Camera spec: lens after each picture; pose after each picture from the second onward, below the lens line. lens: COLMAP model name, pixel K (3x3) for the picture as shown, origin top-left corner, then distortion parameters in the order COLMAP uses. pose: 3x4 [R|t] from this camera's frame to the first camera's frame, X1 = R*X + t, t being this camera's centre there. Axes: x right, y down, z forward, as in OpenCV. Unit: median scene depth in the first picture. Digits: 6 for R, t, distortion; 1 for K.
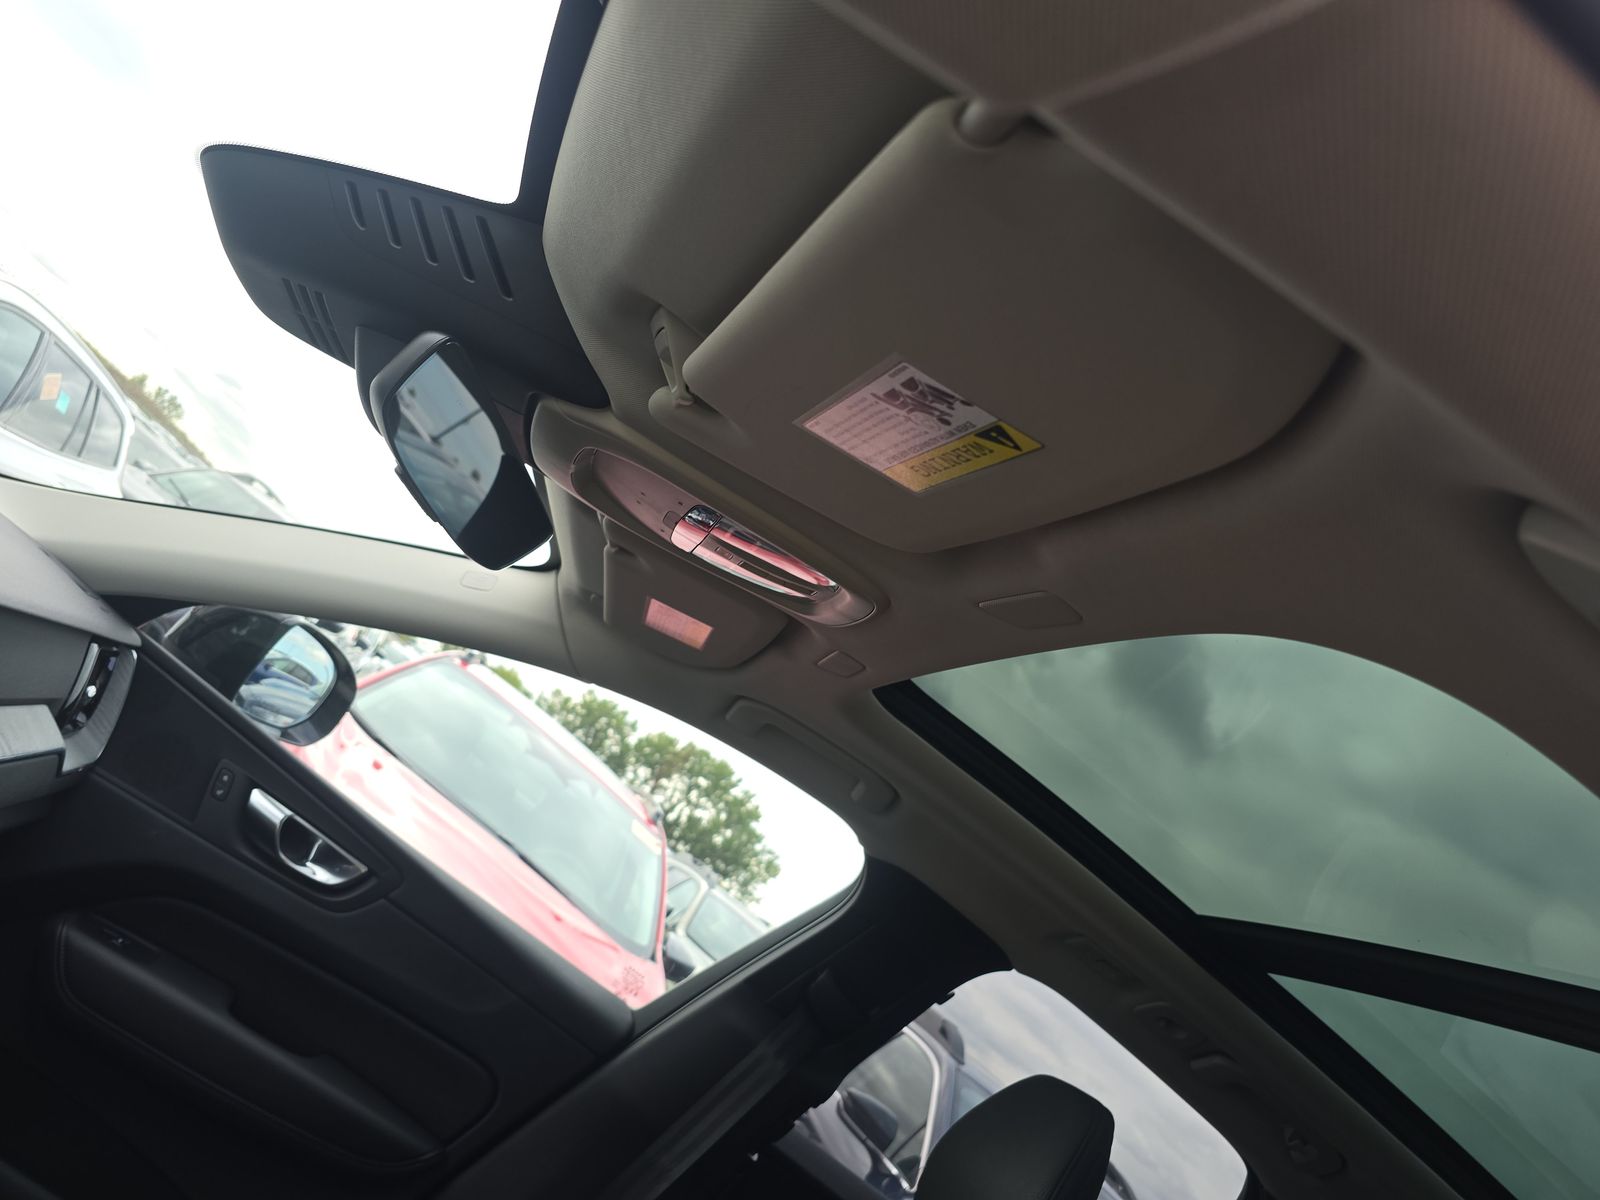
lens RADIAL K [[1078.6, 0, 798.2], [0, 1078.6, 609.7], [0, 0, 1]] dist [0.054933, -0.055560]
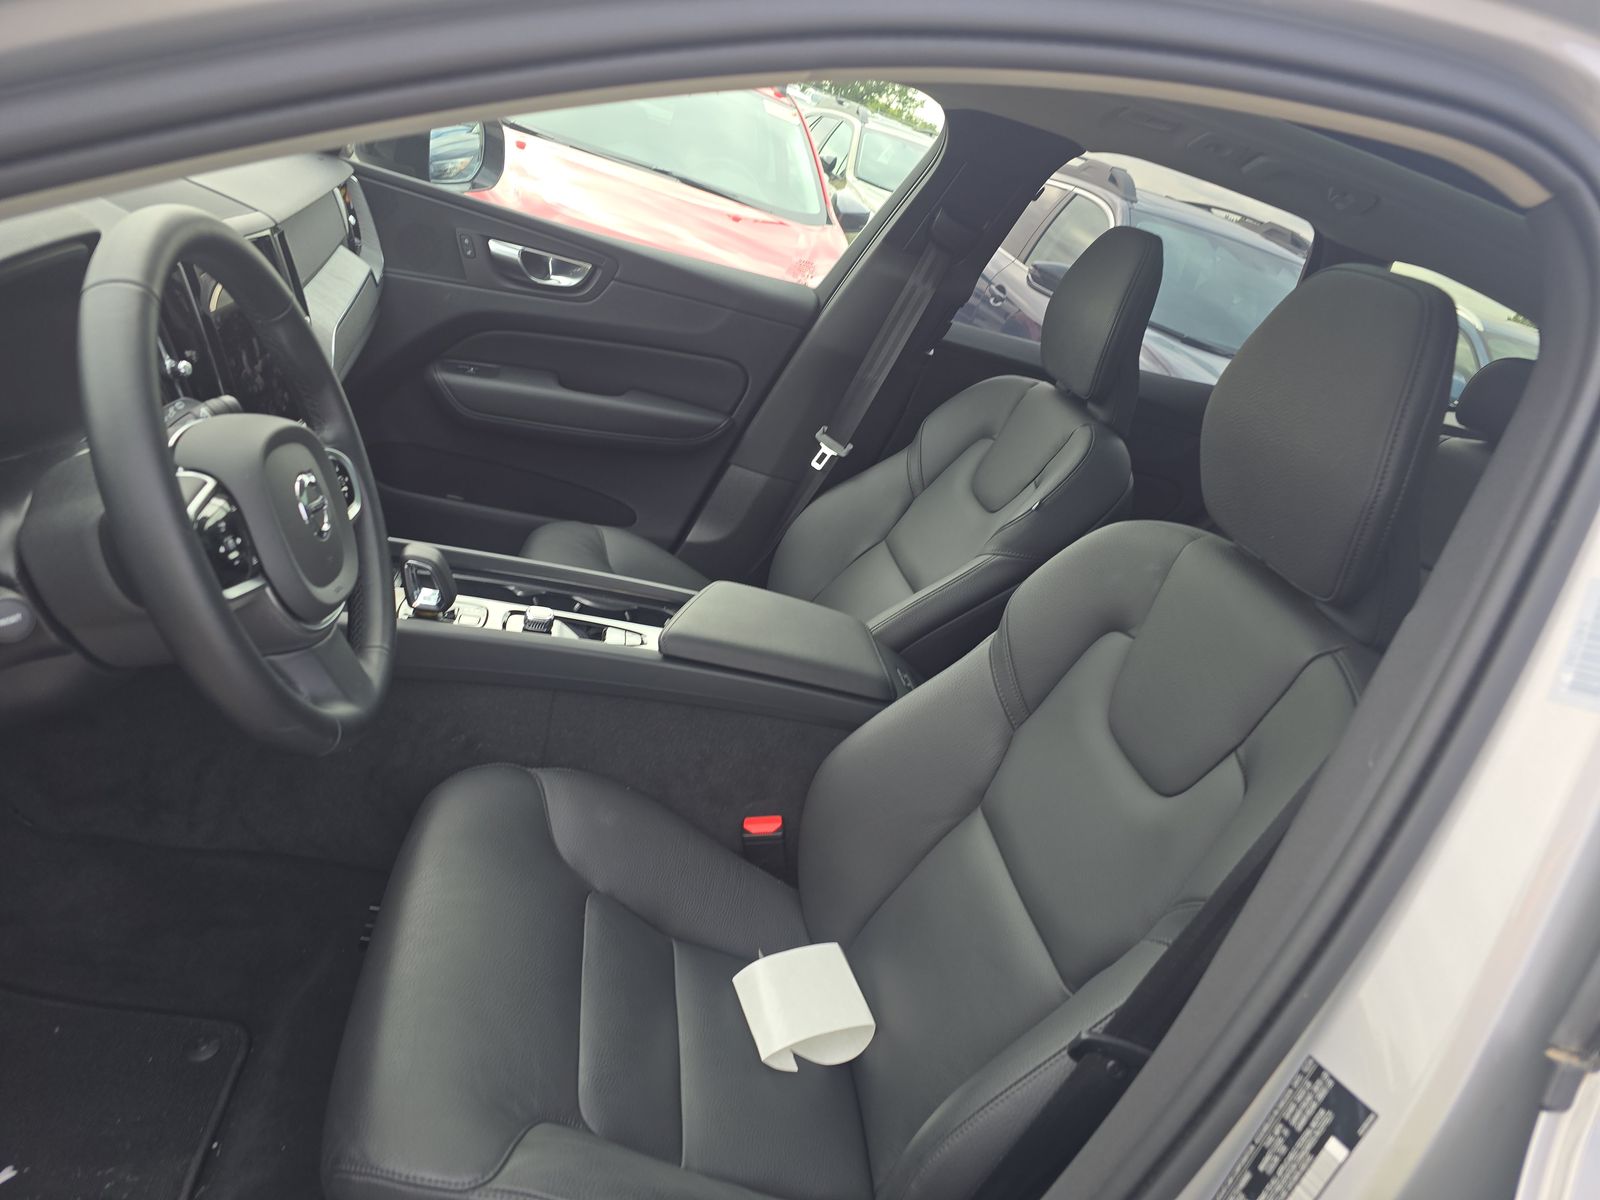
lens RADIAL K [[1078.6, 0, 798.2], [0, 1078.6, 609.7], [0, 0, 1]] dist [0.054933, -0.055560]
pose [[0.923185, -0.268381, -0.275137, 0.096500], [0.382107, 0.718156, 0.581589, -0.139065], [0.041504, -0.642046, 0.765542, -0.292676]]
